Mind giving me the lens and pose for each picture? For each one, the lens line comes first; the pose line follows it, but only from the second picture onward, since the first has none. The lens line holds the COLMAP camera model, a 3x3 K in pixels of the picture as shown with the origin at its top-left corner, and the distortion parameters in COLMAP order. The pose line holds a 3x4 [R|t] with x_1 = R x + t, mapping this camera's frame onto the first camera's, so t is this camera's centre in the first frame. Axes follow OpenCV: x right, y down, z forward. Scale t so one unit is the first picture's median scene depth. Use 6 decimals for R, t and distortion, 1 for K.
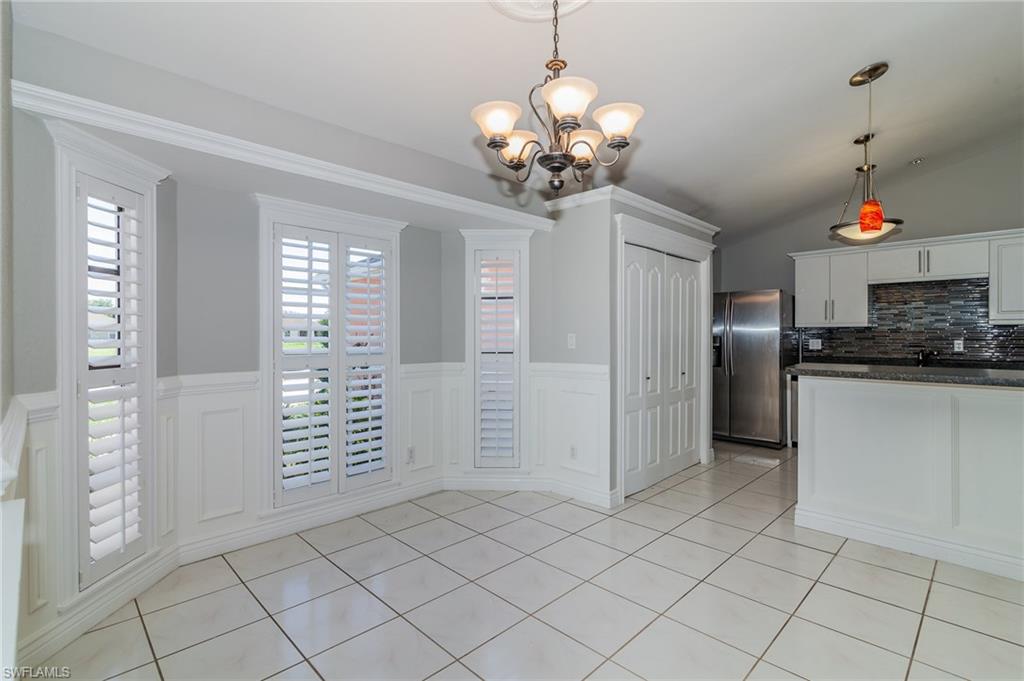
lens RADIAL K [[481.3, 0, 520.4], [0, 481.3, 334.6], [0, 0, 1]] dist [-0.003284, -0.000372]
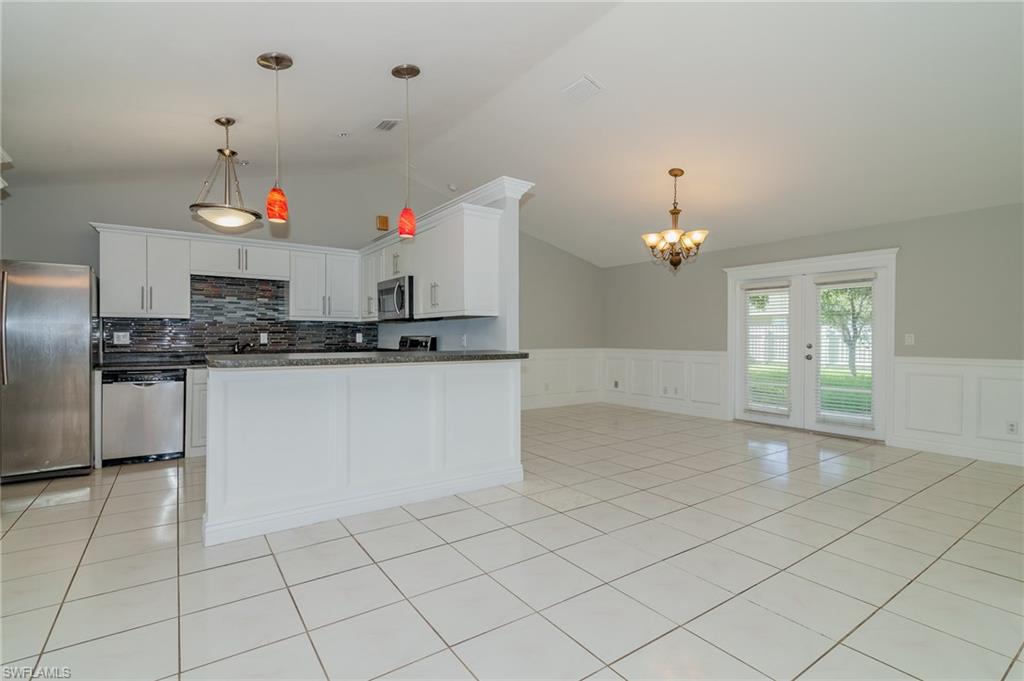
lens RADIAL K [[481.3, 0, 518.5], [0, 481.3, 339.2], [0, 0, 1]] dist [-0.003284, -0.000372]
pose [[0.171032, -0.006282, 0.985246, -0.110548], [-0.004130, 0.999966, 0.007093, 0.015655], [-0.985257, -0.005282, 0.171000, 0.213413]]
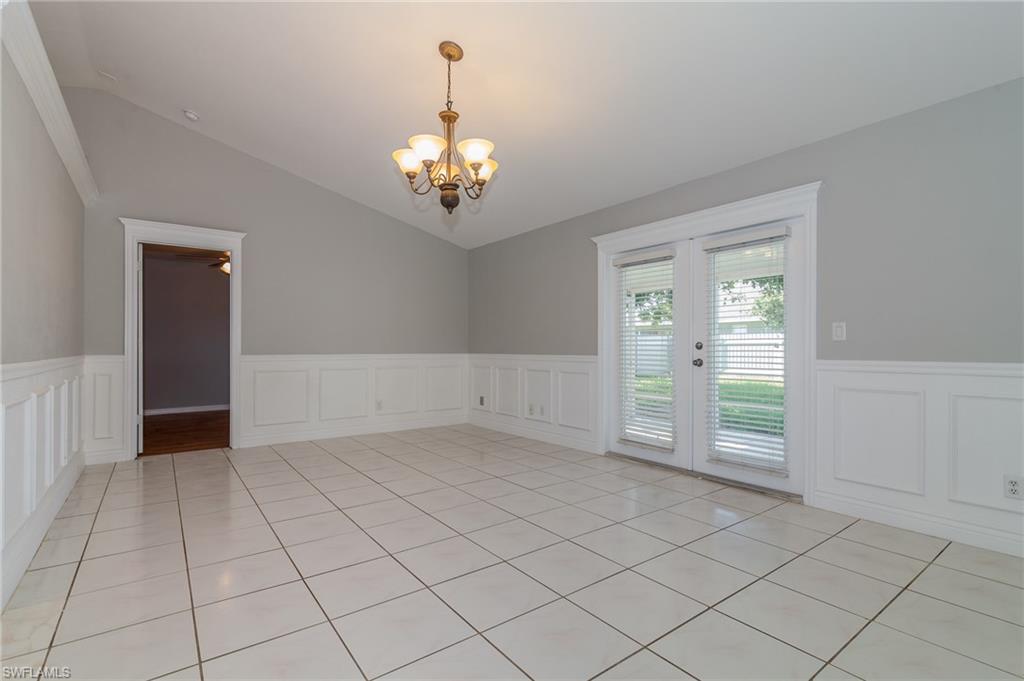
lens RADIAL K [[481.3, 0, 507.3], [0, 481.3, 344.9], [0, 0, 1]] dist [-0.003284, -0.000372]
pose [[0.144311, 0.004975, 0.989520, 0.391727], [-0.002154, 0.999987, -0.004714, 0.043356], [-0.989530, -0.001451, 0.144319, -0.116899]]
